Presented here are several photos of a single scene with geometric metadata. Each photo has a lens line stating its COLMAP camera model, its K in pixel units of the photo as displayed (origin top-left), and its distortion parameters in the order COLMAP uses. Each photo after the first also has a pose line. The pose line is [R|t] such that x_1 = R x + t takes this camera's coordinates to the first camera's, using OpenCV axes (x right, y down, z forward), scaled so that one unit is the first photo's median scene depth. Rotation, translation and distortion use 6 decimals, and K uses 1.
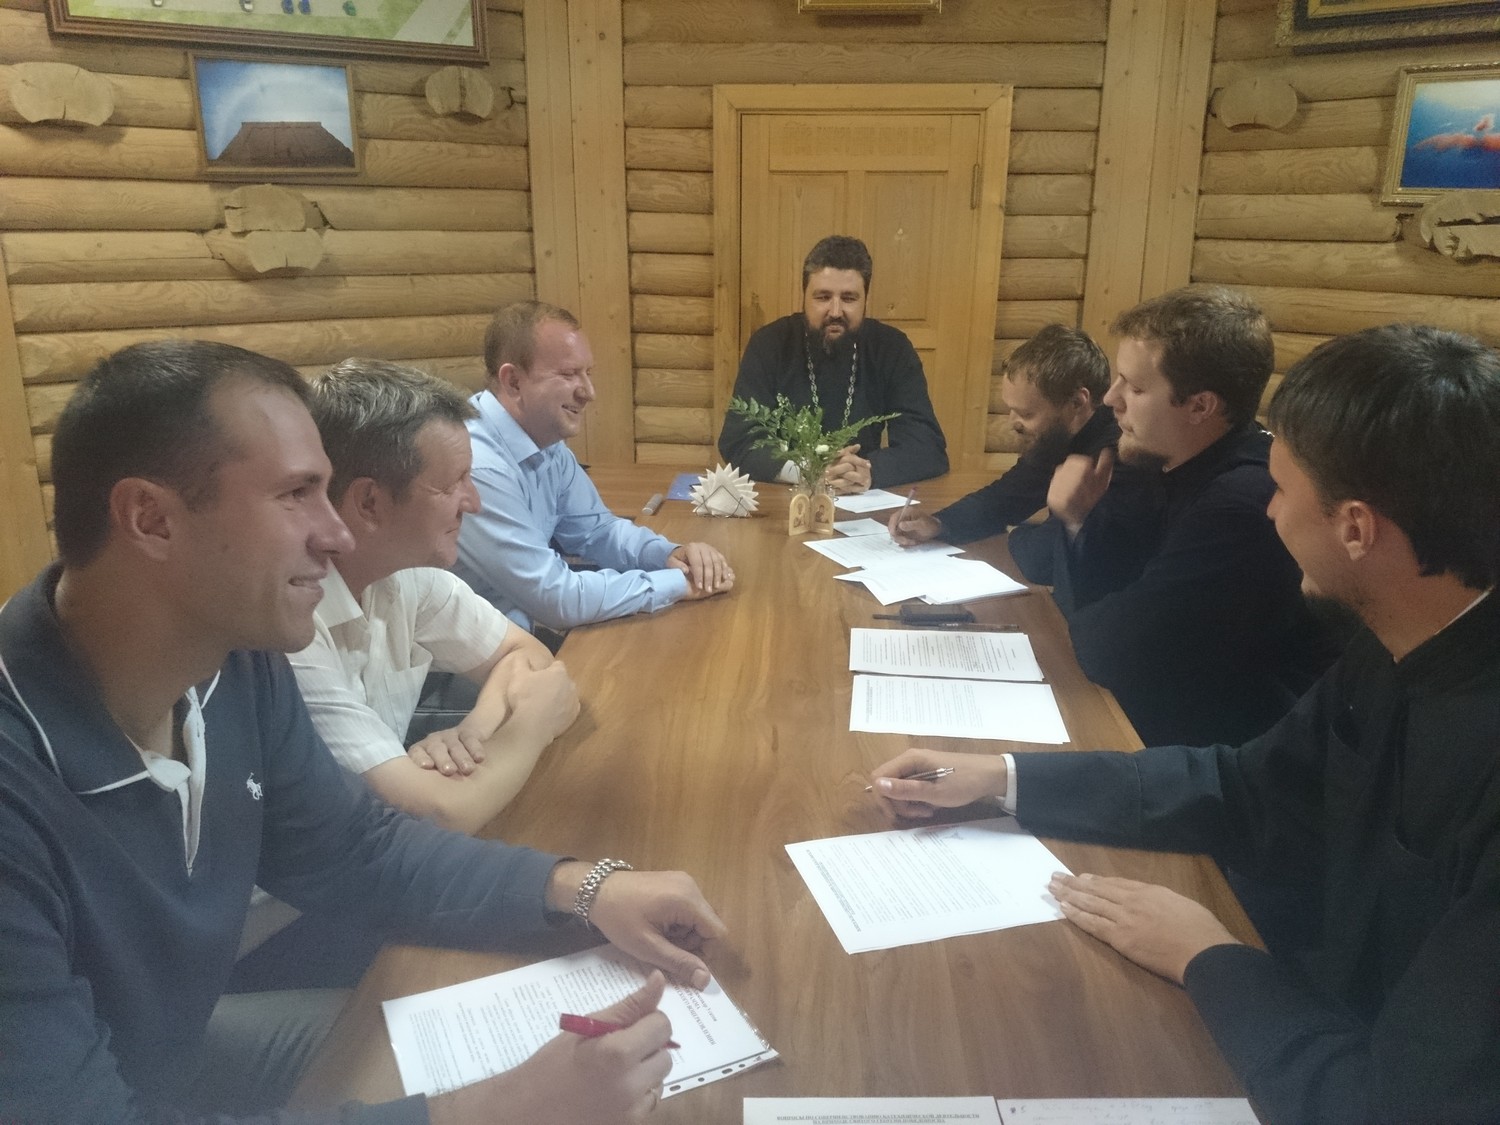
lens RADIAL K [[1207.9, 0, 750.0], [0, 1207.9, 562.5], [0, 0, 1]] dist [-0.006034, 0.010324]
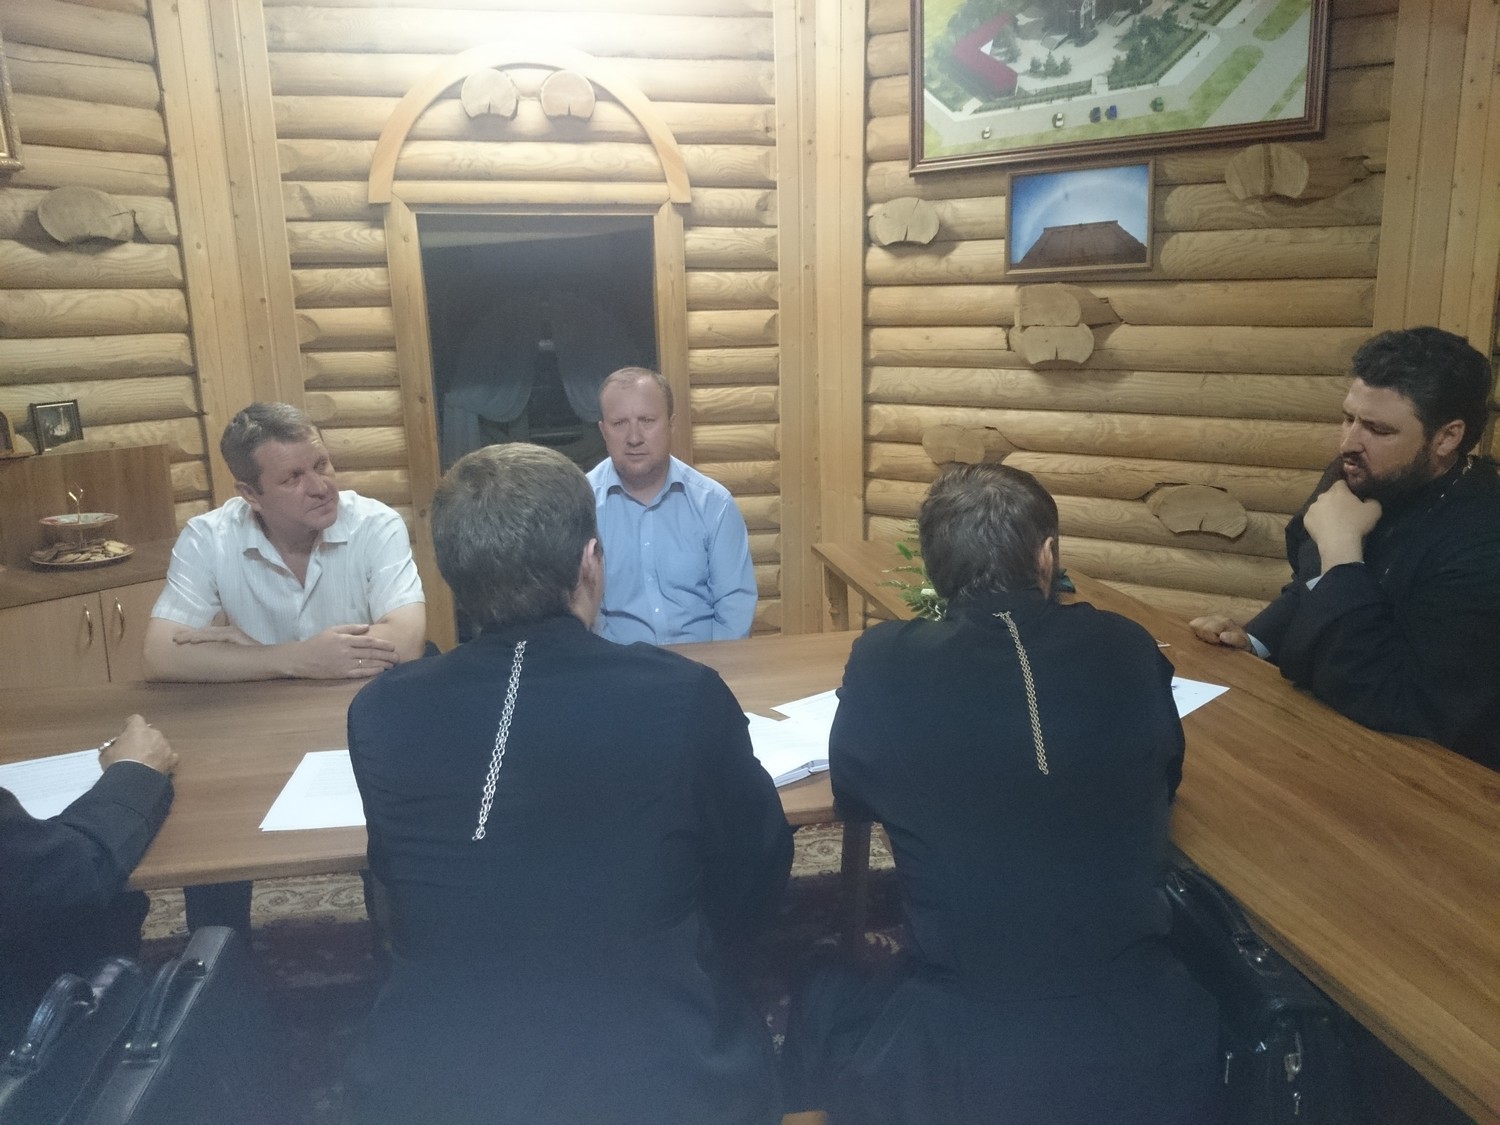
lens RADIAL K [[1207.9, 0, 750.0], [0, 1207.9, 562.5], [0, 0, 1]] dist [-0.006034, 0.010324]
pose [[0.281461, 0.196342, -0.939271, 0.564067], [-0.244144, 0.961283, 0.127783, -0.142405], [0.927994, 0.193351, 0.318499, 0.442888]]
